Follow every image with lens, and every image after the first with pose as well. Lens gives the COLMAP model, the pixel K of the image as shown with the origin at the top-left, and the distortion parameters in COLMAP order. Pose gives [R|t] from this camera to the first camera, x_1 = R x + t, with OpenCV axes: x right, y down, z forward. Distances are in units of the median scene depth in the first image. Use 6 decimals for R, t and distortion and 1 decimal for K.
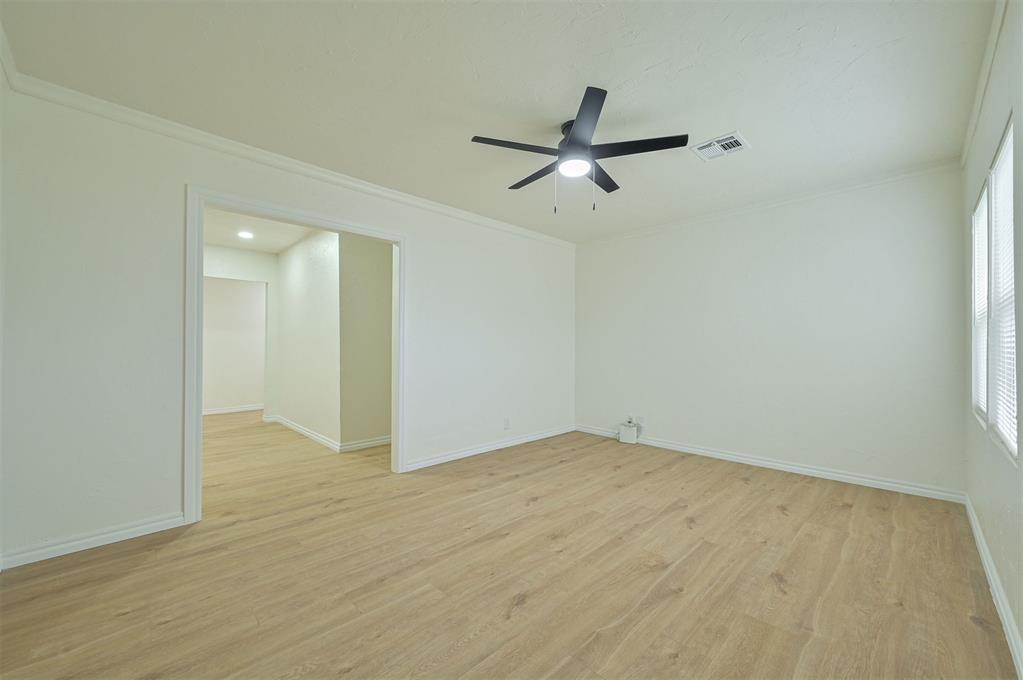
lens RADIAL K [[405.1, 0, 514.0], [0, 405.1, 342.9], [0, 0, 1]] dist [-0.000378, 0.000208]
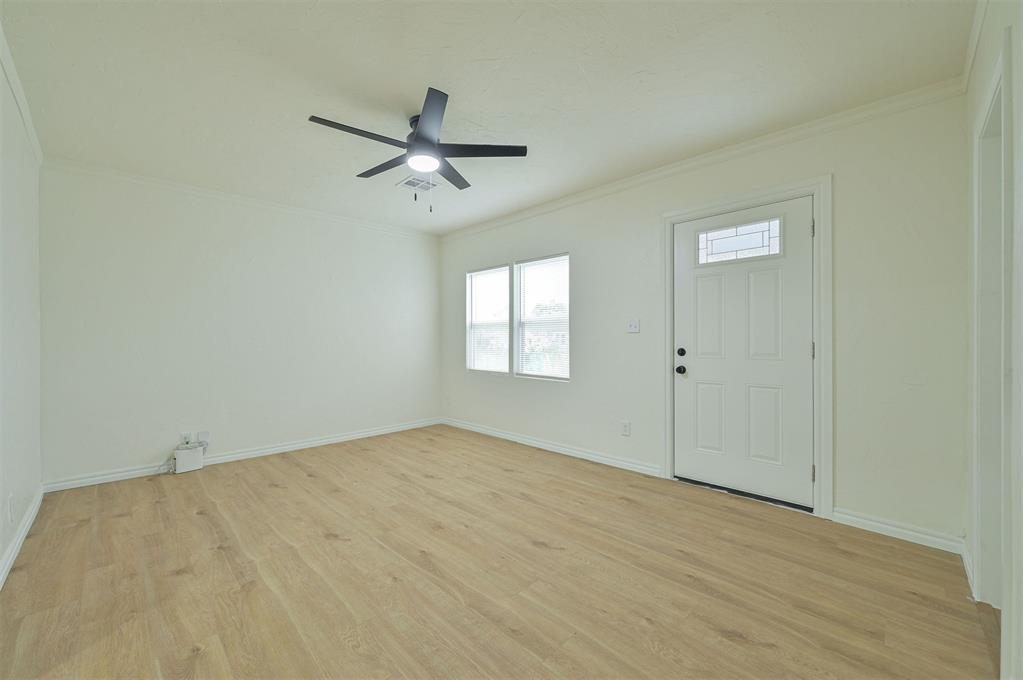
lens RADIAL K [[405.1, 0, 514.0], [0, 405.1, 342.9], [0, 0, 1]] dist [-0.000378, 0.000208]
pose [[-0.008766, -0.010754, 0.999904, -0.808757], [-0.004770, 0.999931, 0.010712, 0.003906], [-0.999950, -0.004675, -0.008817, 0.726481]]
